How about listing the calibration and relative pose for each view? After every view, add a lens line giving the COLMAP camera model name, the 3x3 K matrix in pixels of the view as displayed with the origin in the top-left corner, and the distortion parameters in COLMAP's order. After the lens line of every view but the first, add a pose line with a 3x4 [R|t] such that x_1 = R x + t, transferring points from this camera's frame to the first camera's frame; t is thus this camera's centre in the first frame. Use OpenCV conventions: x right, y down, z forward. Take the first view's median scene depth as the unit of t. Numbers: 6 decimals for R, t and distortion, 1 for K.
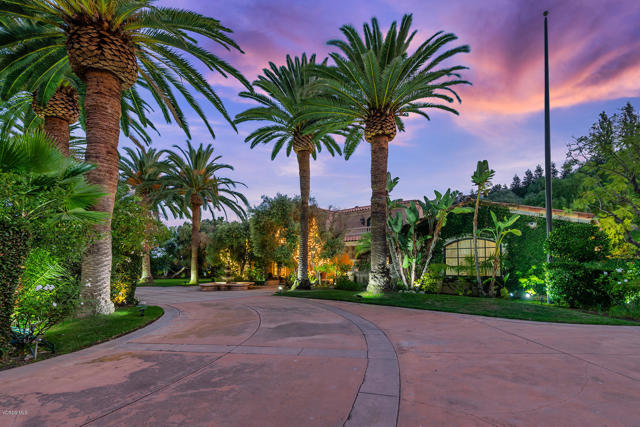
lens RADIAL K [[292.3, 0, 343.7], [0, 292.3, 209.0], [0, 0, 1]] dist [0.012475, -0.003910]
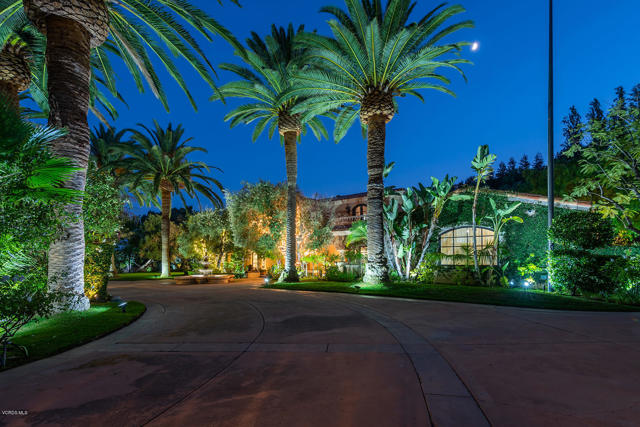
lens RADIAL K [[292.3, 0, 320.5], [0, 292.3, 215.3], [0, 0, 1]] dist [0.012475, -0.003910]
pose [[0.997204, 0.003987, 0.074621, -0.128954], [-0.006823, 0.999263, 0.037783, 0.031068], [-0.074415, -0.038186, 0.996496, 0.077628]]
